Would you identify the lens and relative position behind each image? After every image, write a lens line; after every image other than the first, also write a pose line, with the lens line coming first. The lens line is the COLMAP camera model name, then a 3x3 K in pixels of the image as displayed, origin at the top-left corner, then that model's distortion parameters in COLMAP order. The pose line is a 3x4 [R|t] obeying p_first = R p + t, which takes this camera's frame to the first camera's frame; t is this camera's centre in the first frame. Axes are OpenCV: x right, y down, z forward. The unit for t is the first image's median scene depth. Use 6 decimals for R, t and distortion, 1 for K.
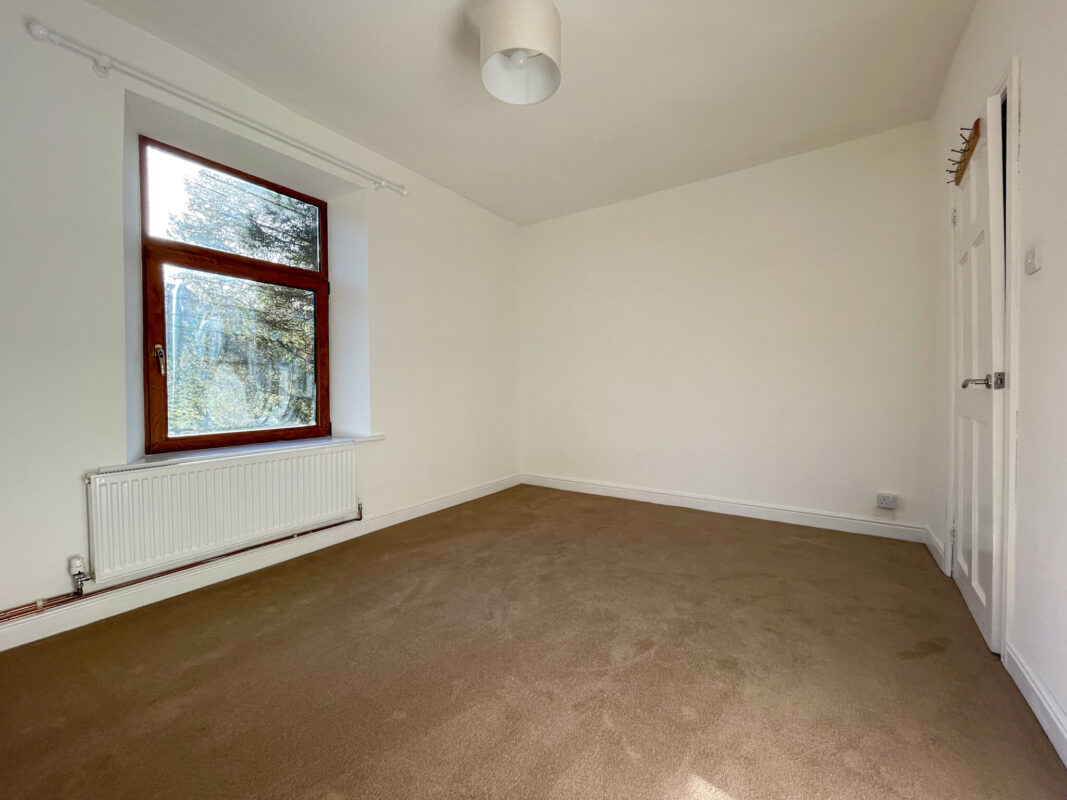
lens RADIAL K [[429.8, 0, 532.9], [0, 429.8, 398.8], [0, 0, 1]] dist [-0.000979, -0.001099]
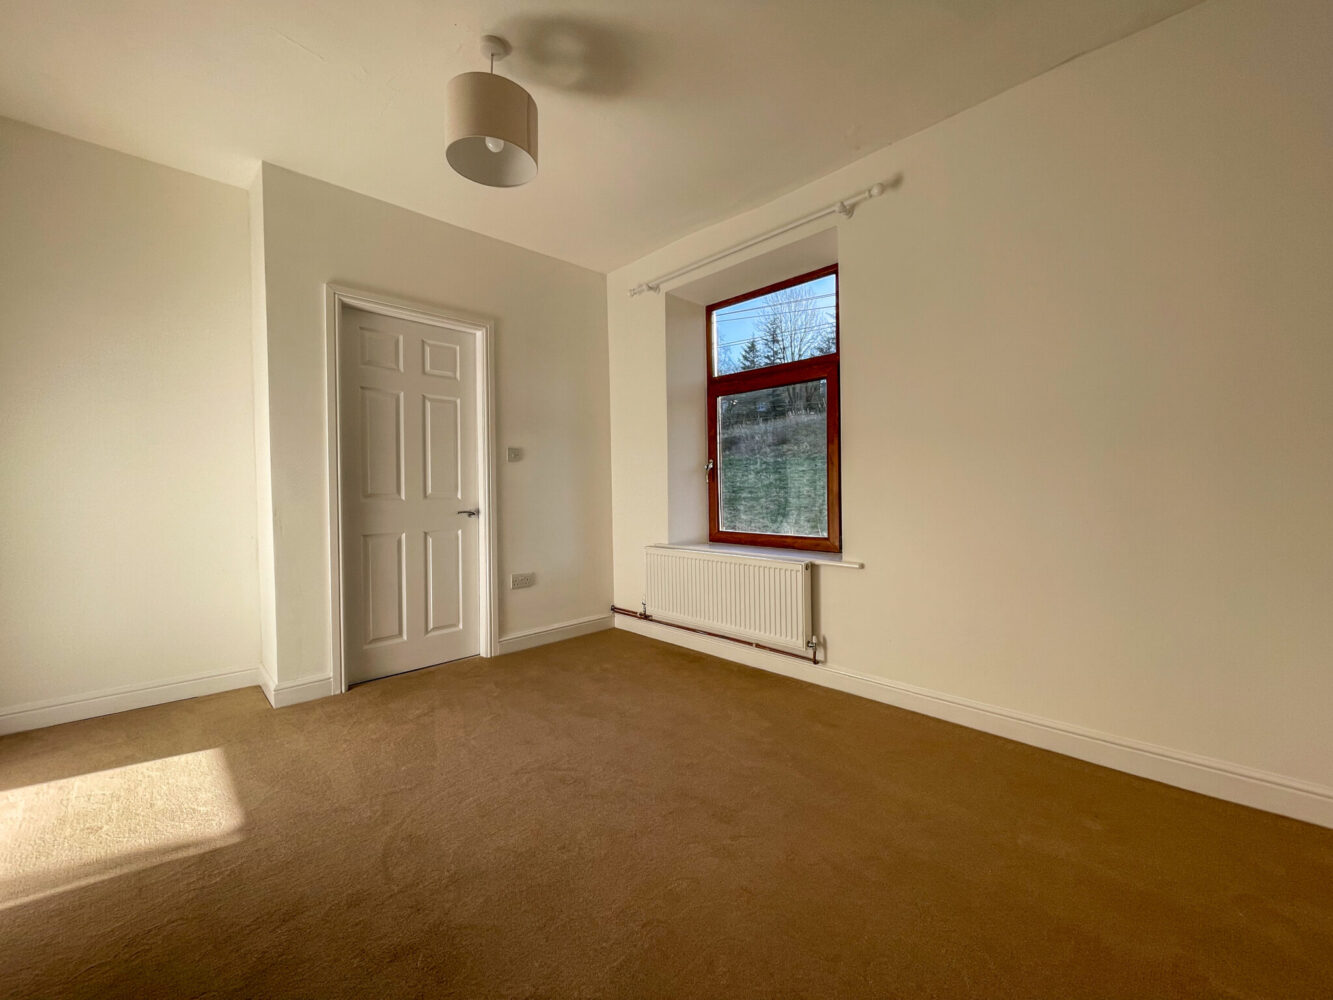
lens RADIAL K [[536.9, 0, 662.7], [0, 536.9, 499.9], [0, 0, 1]] dist [-0.000979, -0.001099]
pose [[-0.201095, 0.025886, -0.979230, 0.680169], [-0.013302, 0.999486, 0.029153, -0.044122], [0.979481, 0.018888, -0.200648, 1.040256]]
